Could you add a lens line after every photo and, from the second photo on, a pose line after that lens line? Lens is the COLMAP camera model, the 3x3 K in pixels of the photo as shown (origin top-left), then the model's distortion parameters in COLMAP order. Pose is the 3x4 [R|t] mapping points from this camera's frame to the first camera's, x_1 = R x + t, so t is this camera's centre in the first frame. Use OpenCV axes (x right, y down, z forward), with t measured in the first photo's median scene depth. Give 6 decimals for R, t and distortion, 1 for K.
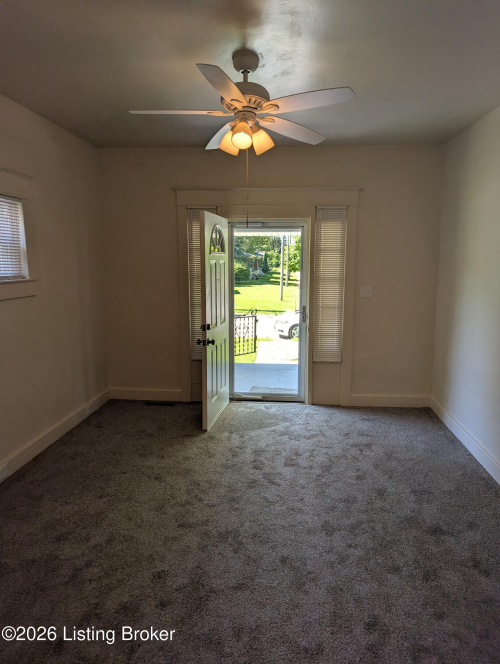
lens RADIAL K [[476.4, 0, 250.2], [0, 476.4, 331.5], [0, 0, 1]] dist [0.040541, -0.008884]
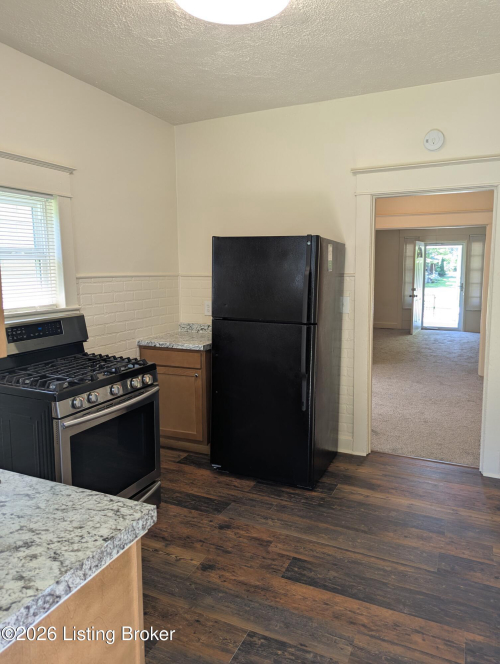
lens RADIAL K [[476.4, 0, 249.2], [0, 476.4, 330.4], [0, 0, 1]] dist [0.040541, -0.008884]
pose [[0.940173, 0.034636, -0.338933, -0.040150], [-0.039633, 0.999184, -0.007832, 0.200984], [0.338385, 0.020797, 0.940778, -1.240828]]
